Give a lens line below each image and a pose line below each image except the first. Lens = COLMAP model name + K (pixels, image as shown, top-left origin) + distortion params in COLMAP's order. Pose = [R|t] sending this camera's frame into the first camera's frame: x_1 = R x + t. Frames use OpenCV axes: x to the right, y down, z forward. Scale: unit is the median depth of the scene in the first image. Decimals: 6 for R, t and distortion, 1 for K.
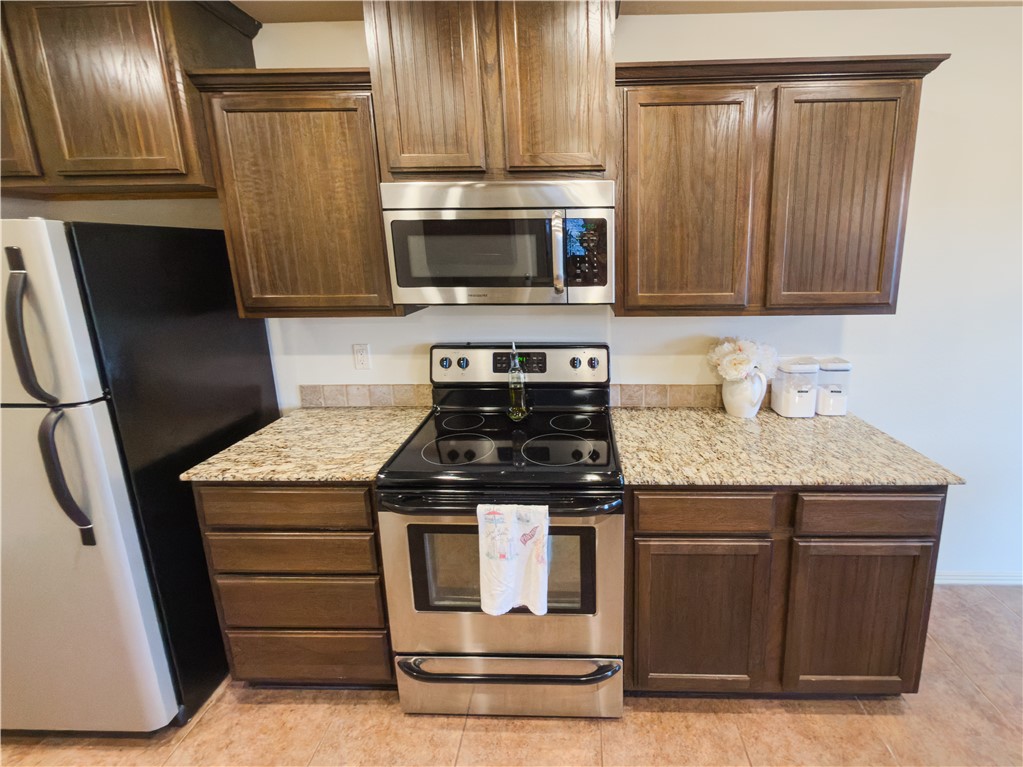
lens RADIAL K [[450.8, 0, 570.8], [0, 450.8, 331.4], [0, 0, 1]] dist [0.000360, 0.000004]
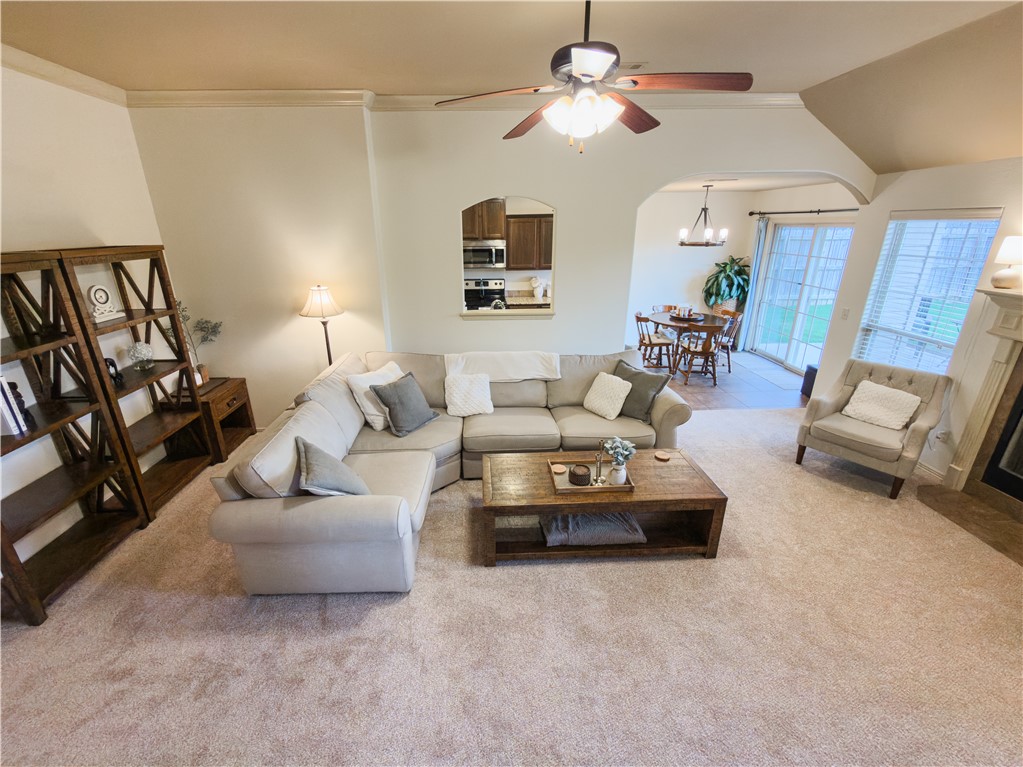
lens RADIAL K [[432.5, 0, 492.2], [0, 432.5, 379.8], [0, 0, 1]] dist [-0.001729, -0.000212]
pose [[0.998379, -0.021608, 0.052648, -0.285437], [0.013260, 0.987976, 0.154035, 0.375570], [-0.055344, -0.153087, 0.986662, -3.400445]]
